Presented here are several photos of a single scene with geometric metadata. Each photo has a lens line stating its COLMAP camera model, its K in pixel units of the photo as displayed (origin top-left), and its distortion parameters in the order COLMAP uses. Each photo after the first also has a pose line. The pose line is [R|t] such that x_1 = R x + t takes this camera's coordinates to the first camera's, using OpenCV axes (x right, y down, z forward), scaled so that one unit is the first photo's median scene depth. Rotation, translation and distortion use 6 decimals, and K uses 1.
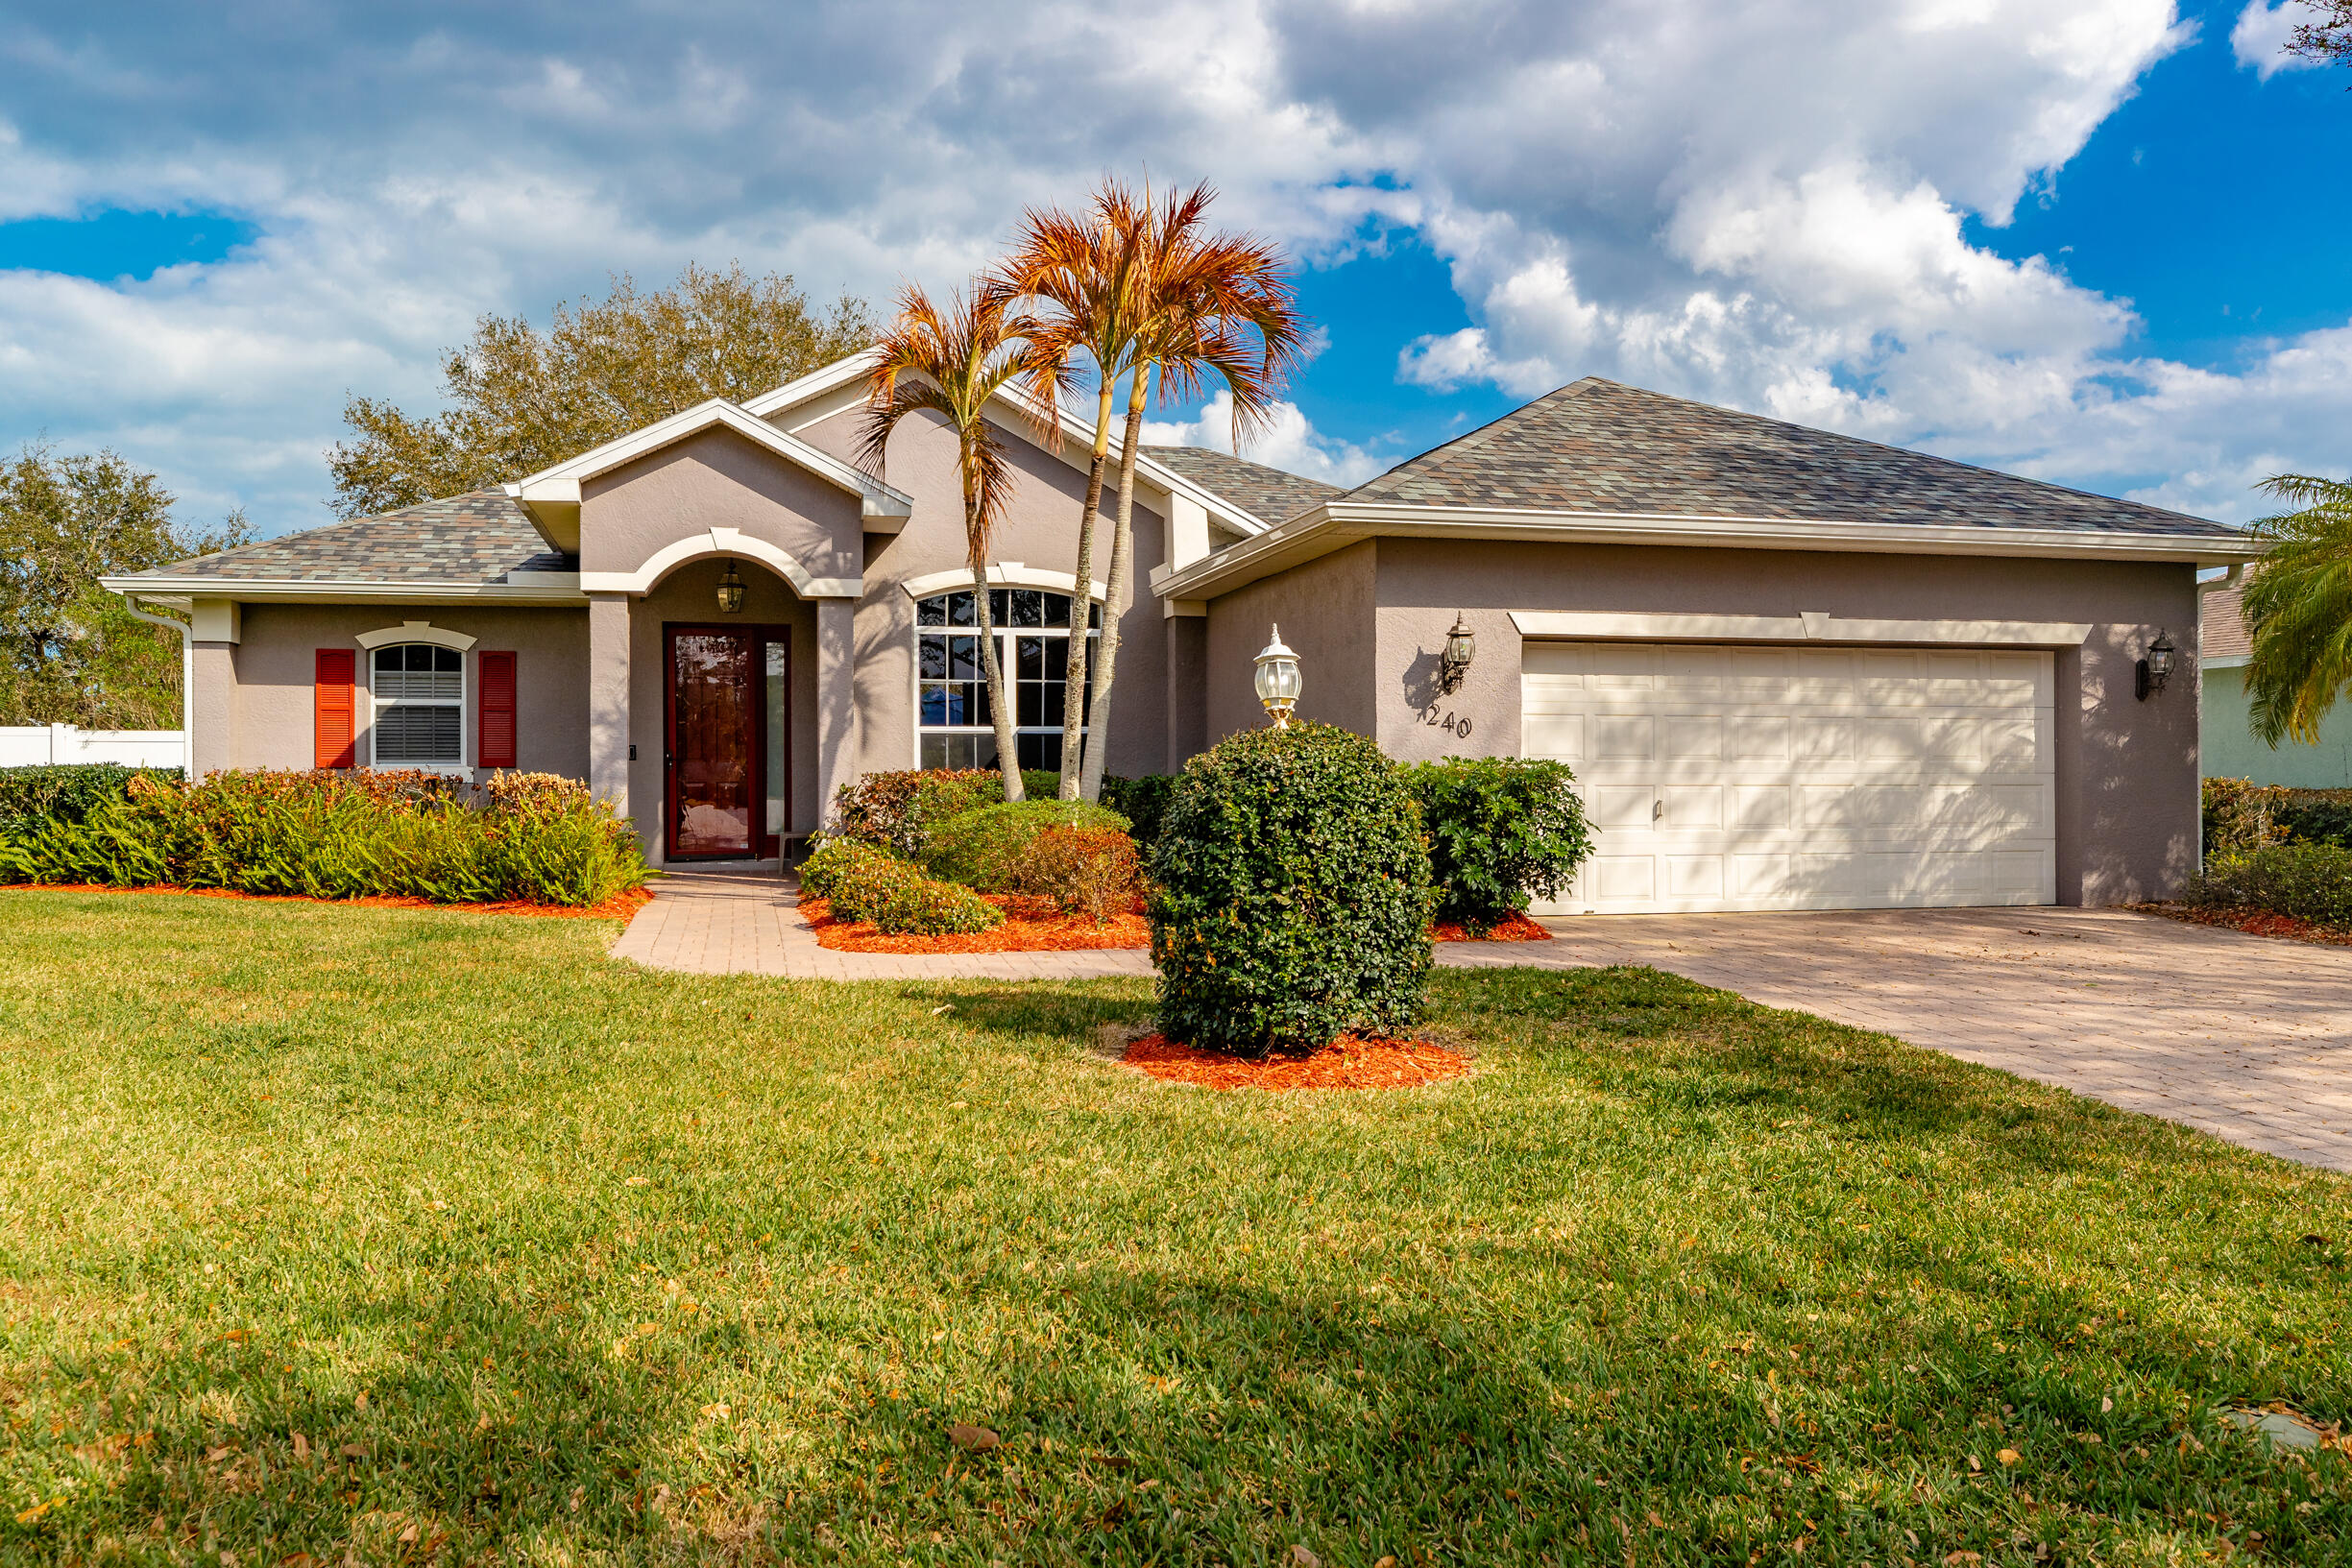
lens RADIAL K [[1794.8, 0, 1175.7], [0, 1794.8, 778.8], [0, 0, 1]] dist [0.006253, -0.007584]
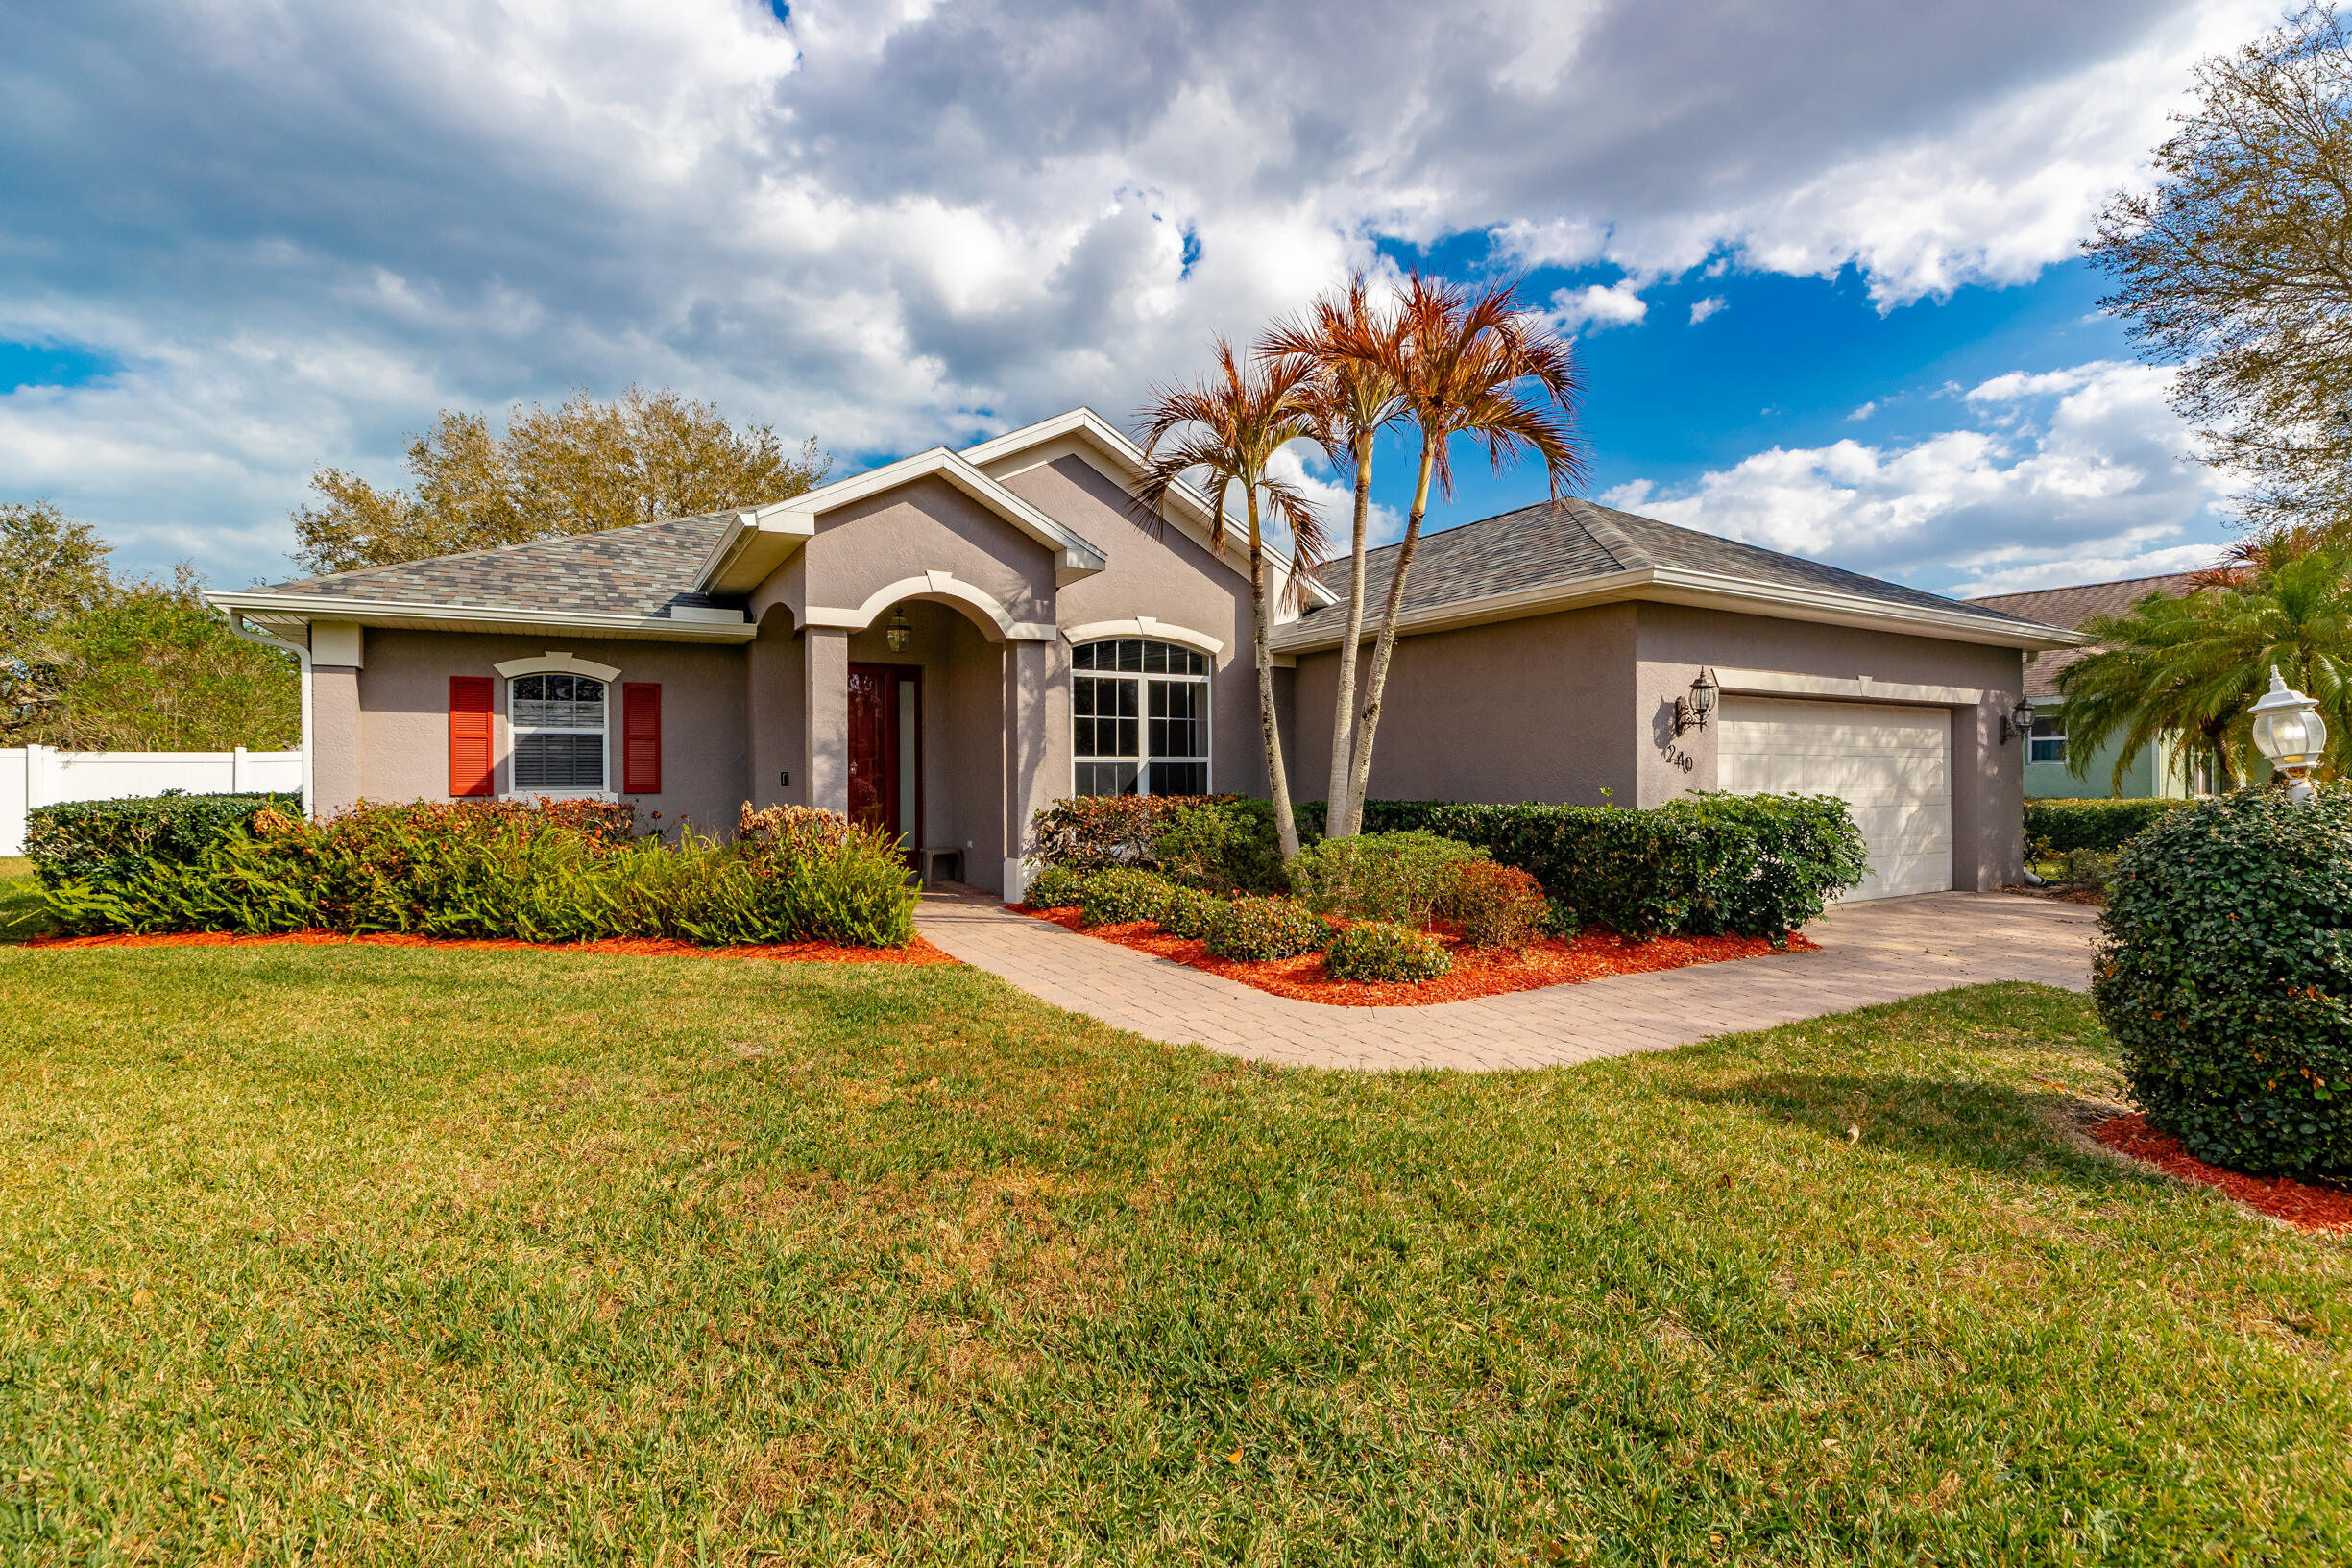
lens RADIAL K [[1068.8, 0, 1177.0], [0, 1068.8, 781.6], [0, 0, 1]] dist [0.003491, -0.000058]
pose [[0.952931, -0.003785, 0.303164, -0.304009], [0.002337, 0.999984, 0.005137, -0.017401], [-0.303179, -0.004187, 0.952924, 0.344818]]
